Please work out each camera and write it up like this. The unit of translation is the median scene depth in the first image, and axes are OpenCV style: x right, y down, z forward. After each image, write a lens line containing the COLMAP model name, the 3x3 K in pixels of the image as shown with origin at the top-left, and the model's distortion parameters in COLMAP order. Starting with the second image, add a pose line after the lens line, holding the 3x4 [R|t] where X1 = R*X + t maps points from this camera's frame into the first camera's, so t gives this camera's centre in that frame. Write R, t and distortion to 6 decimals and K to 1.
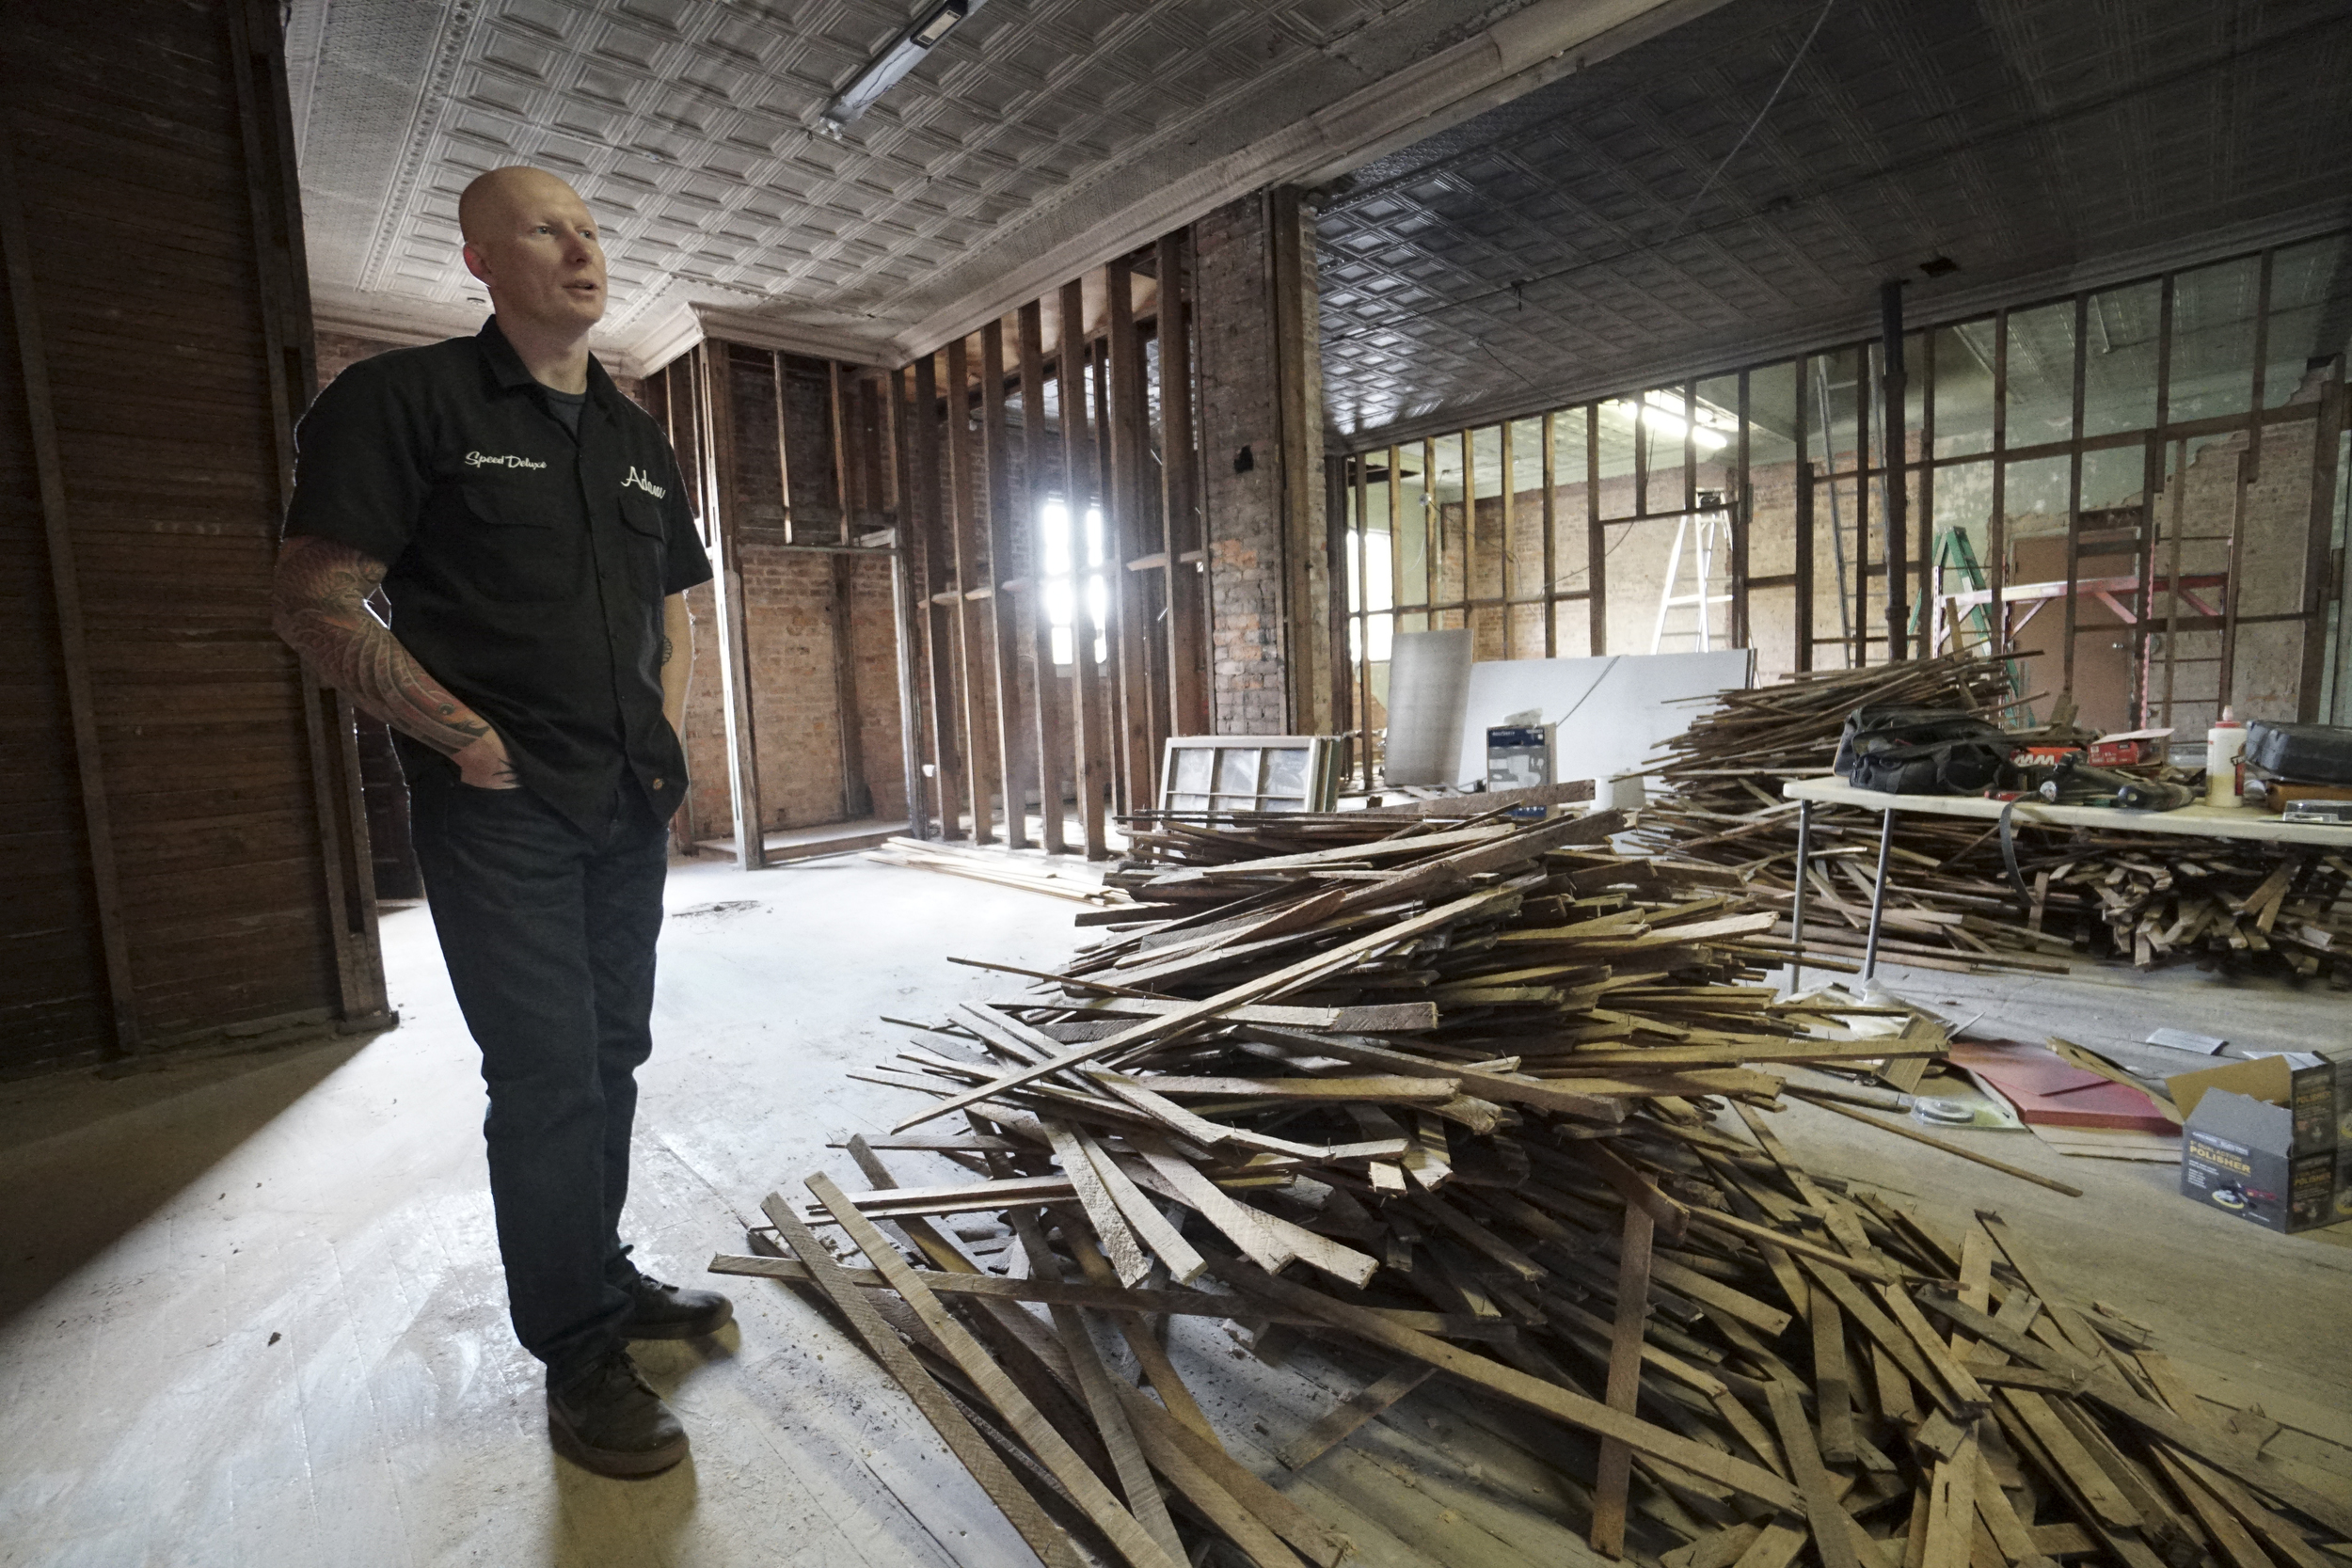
lens RADIAL K [[1027.1, 0, 1169.3], [0, 1027.1, 776.8], [0, 0, 1]] dist [-0.052884, 0.018572]
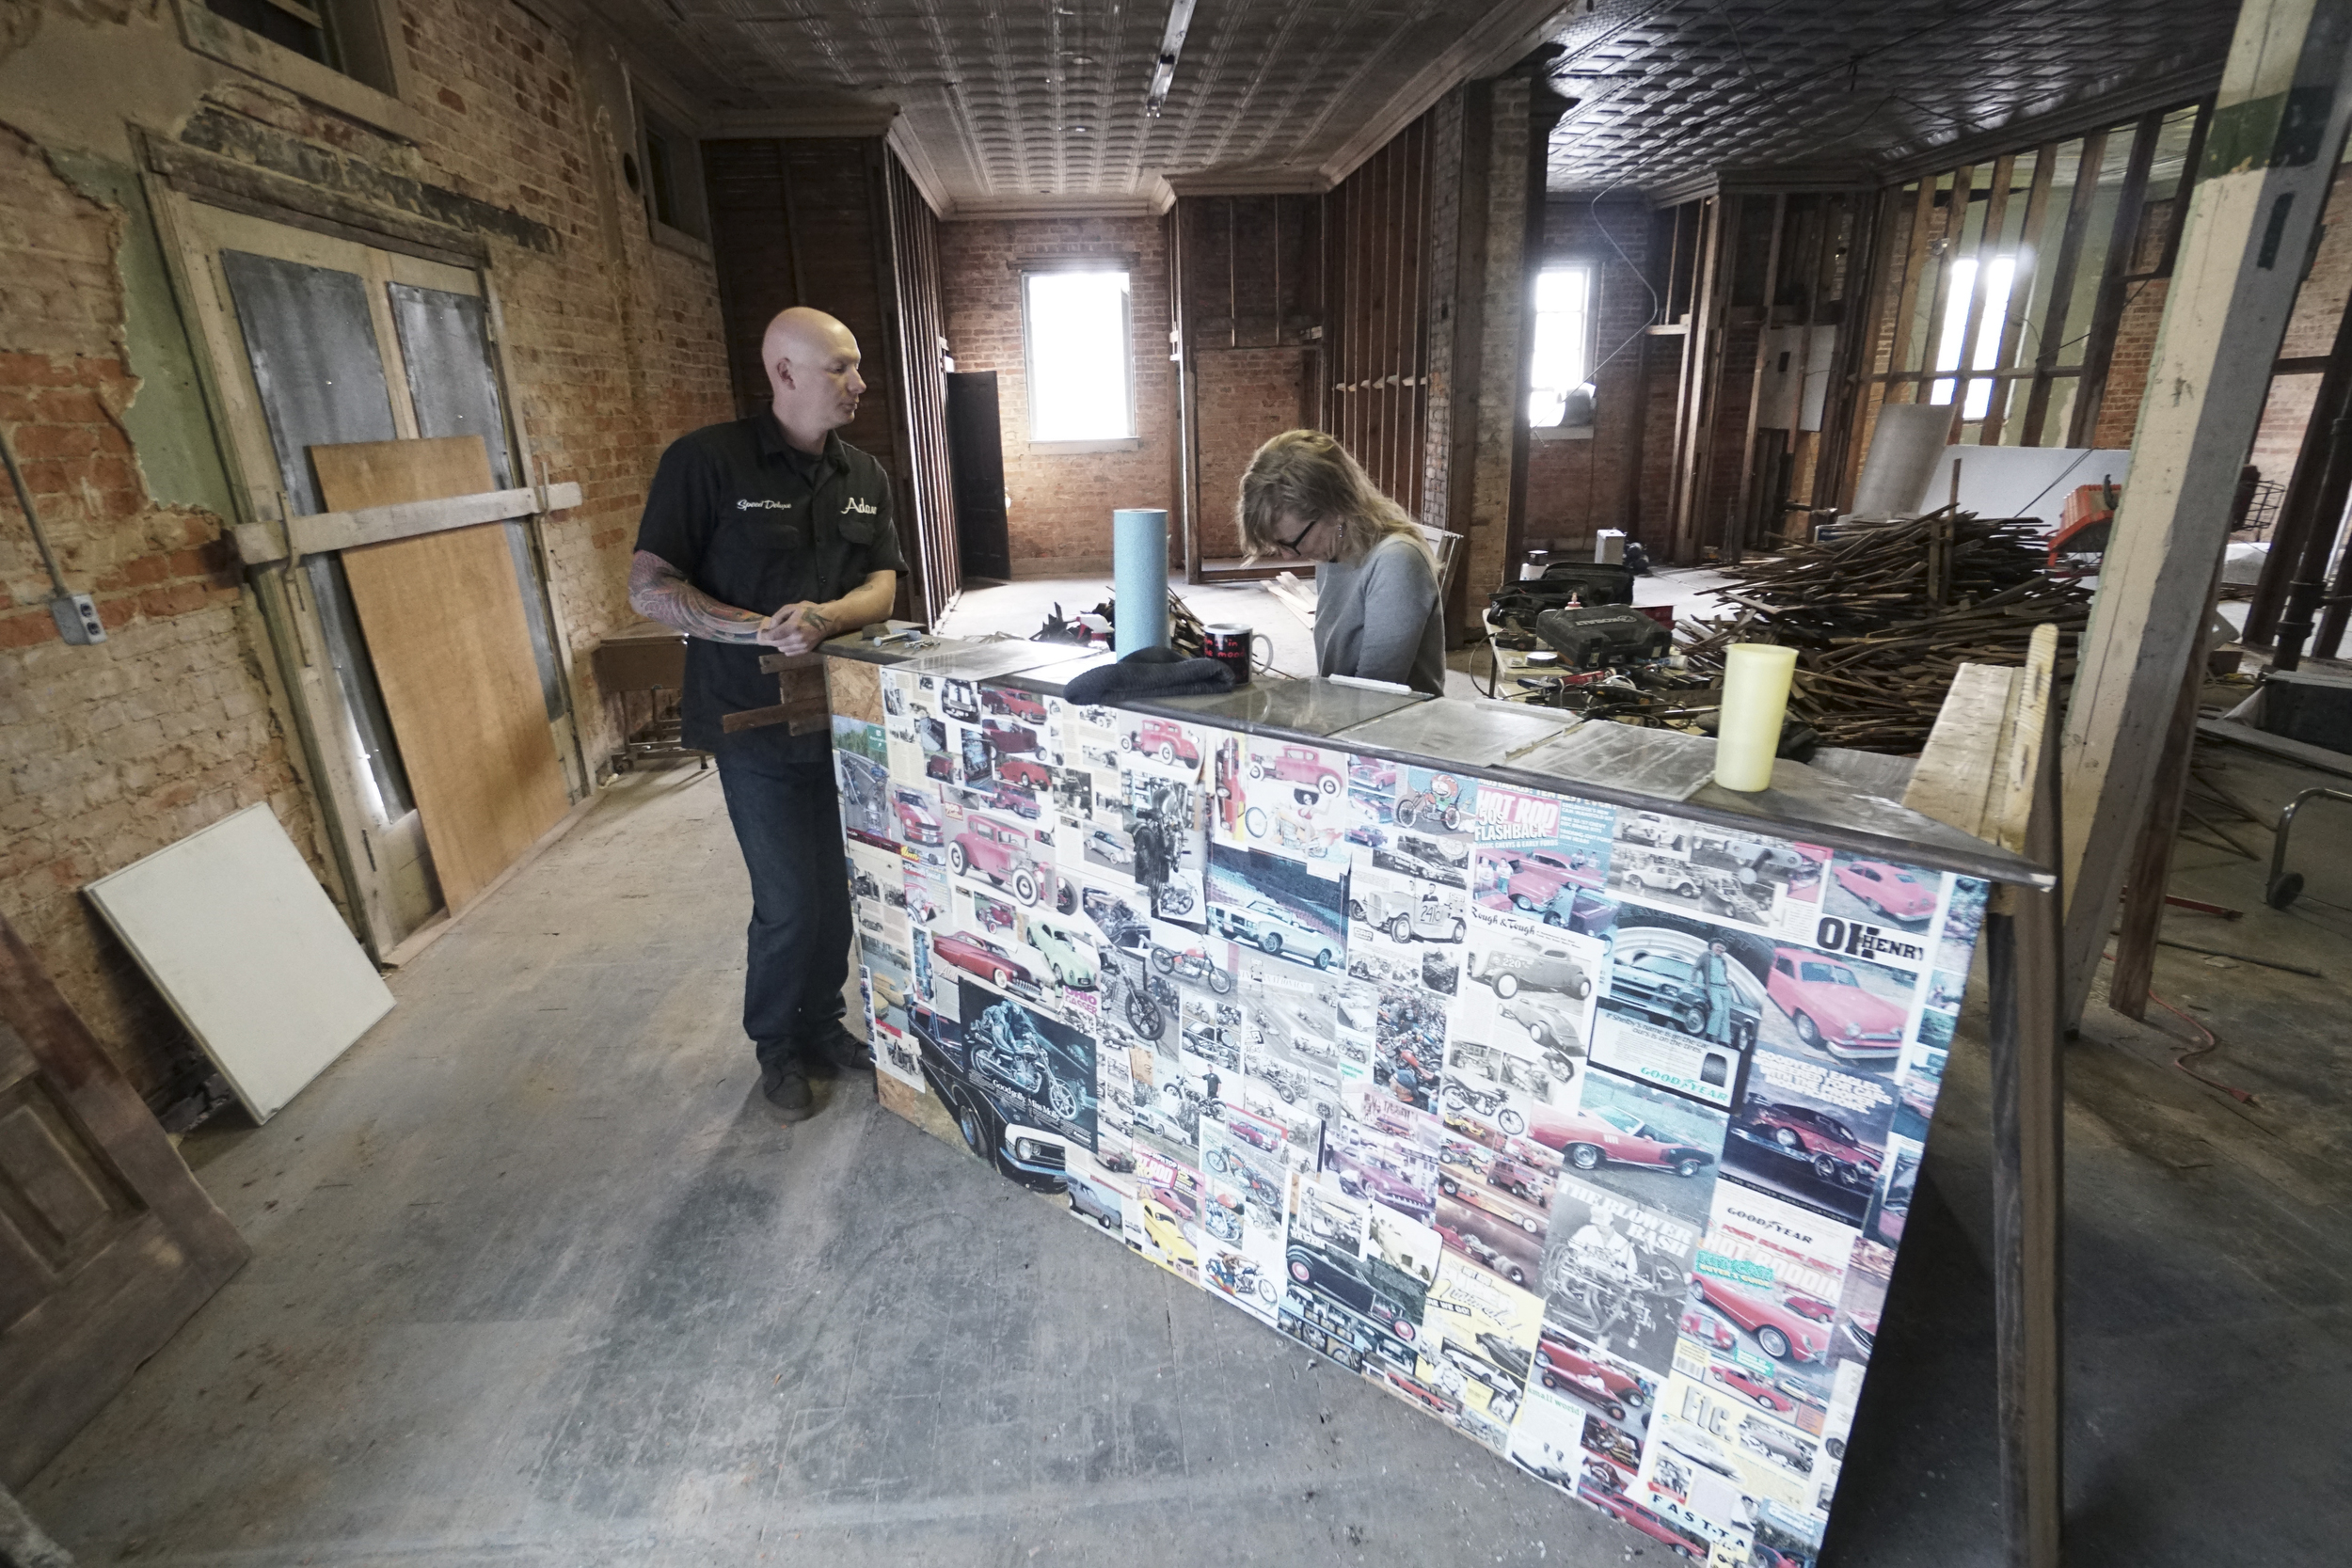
lens RADIAL K [[1124.2, 0, 1176.0], [0, 1124.2, 784.0], [0, 0, 1]] dist [-0.062973, 0.026431]
pose [[0.781779, 0.218289, -0.584099, 0.488498], [-0.060164, 0.958758, 0.277781, -0.067482], [0.620647, -0.182022, 0.762670, -0.250279]]
